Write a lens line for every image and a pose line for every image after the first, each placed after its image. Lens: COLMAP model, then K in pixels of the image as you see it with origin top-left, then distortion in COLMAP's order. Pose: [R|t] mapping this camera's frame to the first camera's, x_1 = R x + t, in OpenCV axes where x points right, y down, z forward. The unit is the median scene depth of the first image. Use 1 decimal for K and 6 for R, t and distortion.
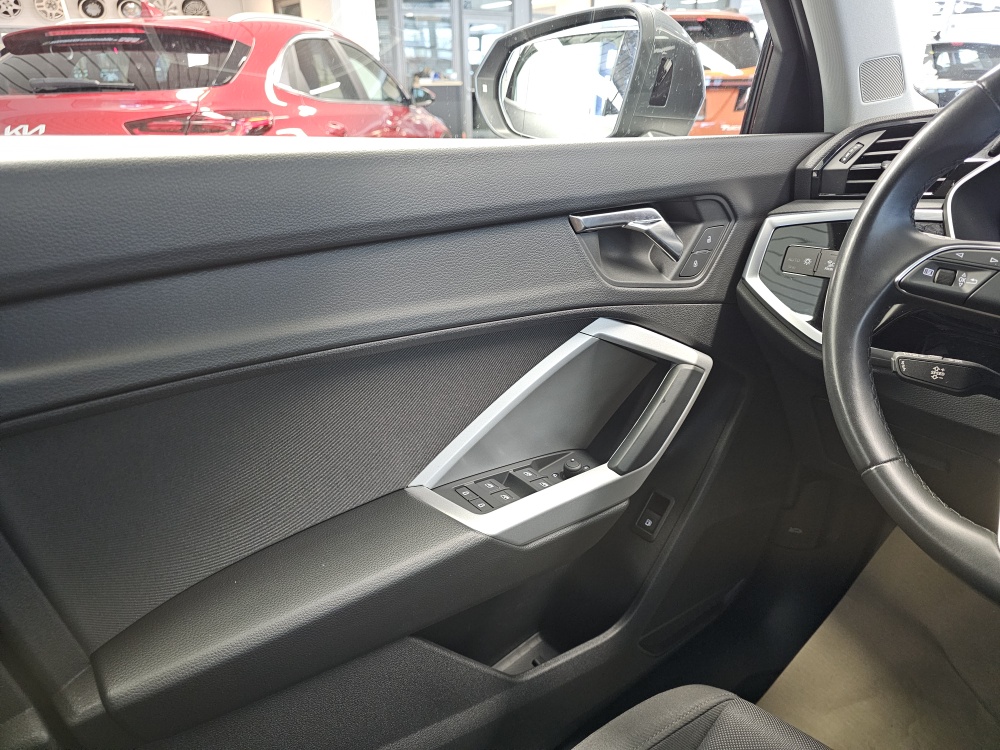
lens RADIAL K [[669.3, 0, 497.8], [0, 669.3, 371.9], [0, 0, 1]] dist [0.036518, -0.045739]
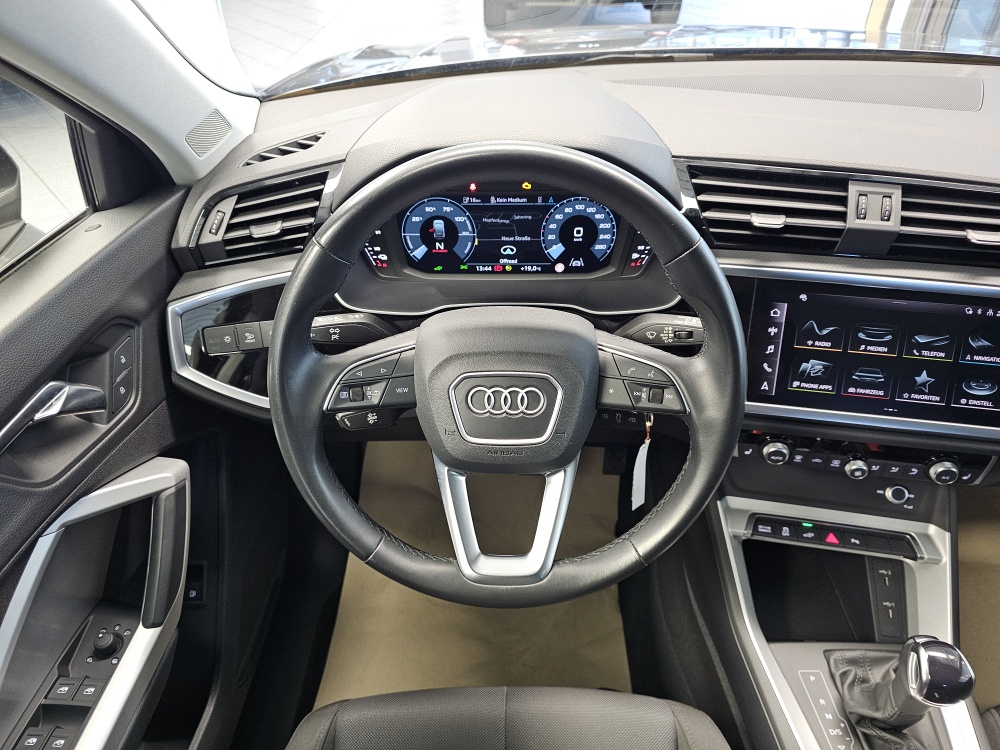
lens RADIAL K [[669.3, 0, 497.8], [0, 669.3, 371.9], [0, 0, 1]] dist [0.036518, -0.045739]
pose [[0.637500, -0.476394, 0.605510, 0.072815], [0.290379, 0.876527, 0.383901, -0.395266], [-0.713634, -0.068910, 0.697121, -0.024316]]
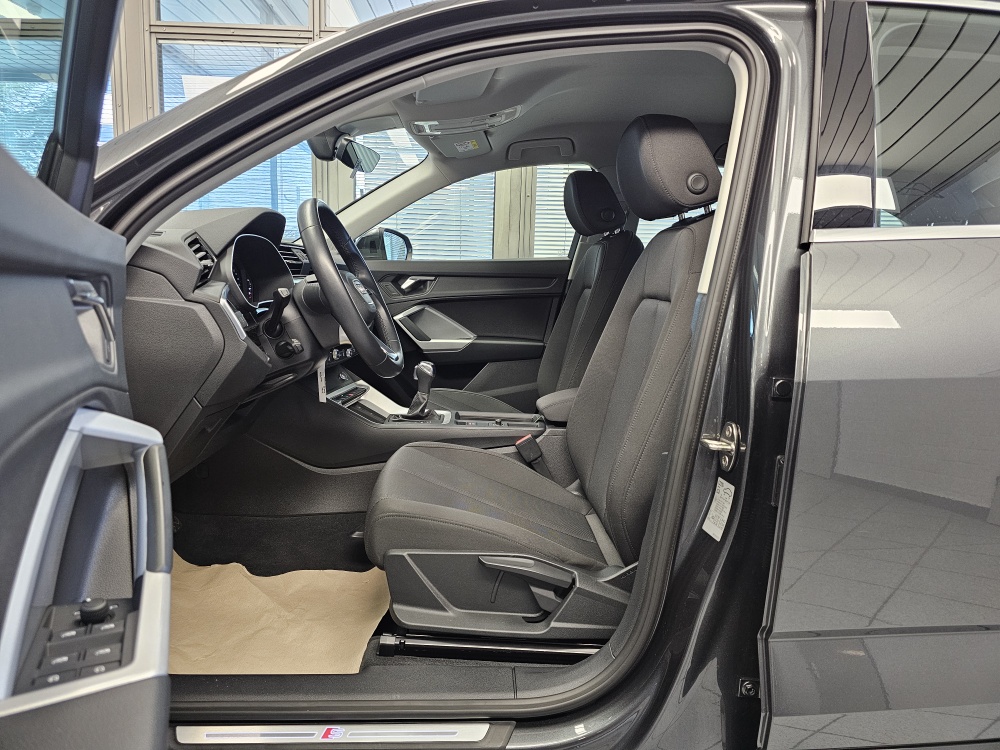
lens RADIAL K [[669.3, 0, 497.8], [0, 669.3, 371.9], [0, 0, 1]] dist [0.036518, -0.045739]
pose [[-0.786093, -0.104404, 0.609227, -1.070587], [0.219593, 0.874163, 0.433149, -0.629724], [-0.577786, 0.474277, -0.664247, 1.775878]]
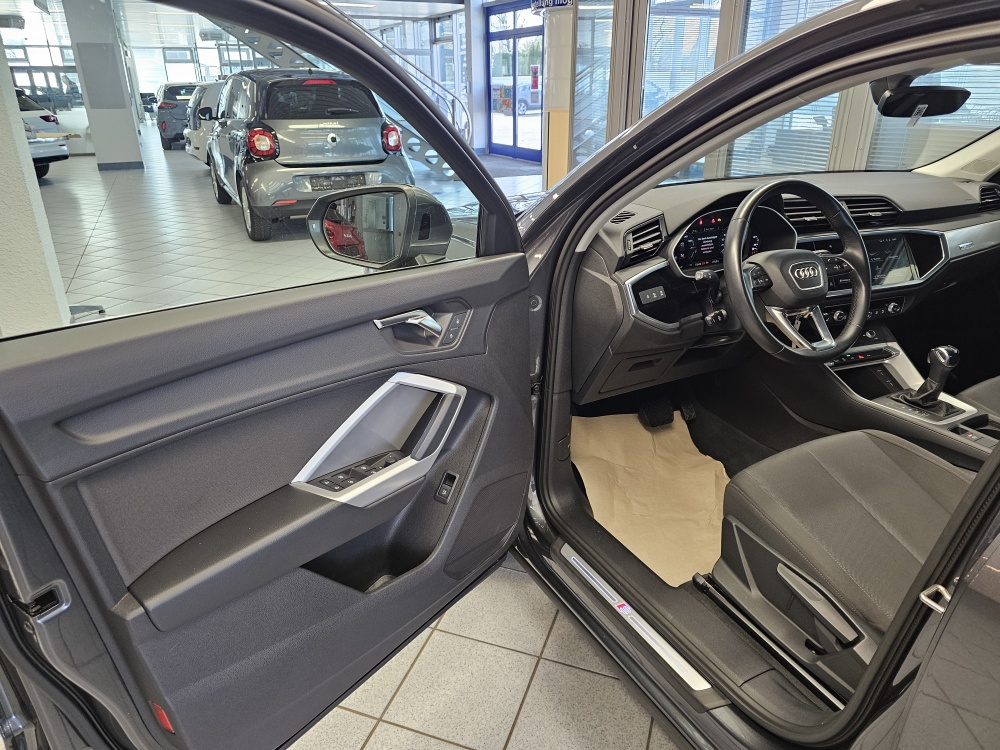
lens RADIAL K [[669.3, 0, 497.8], [0, 669.3, 371.9], [0, 0, 1]] dist [0.036518, -0.045739]
pose [[0.205219, -0.377566, 0.902956, -1.647808], [0.379100, 0.881236, 0.282324, -0.731968], [-0.902313, 0.284372, 0.323982, 0.805362]]
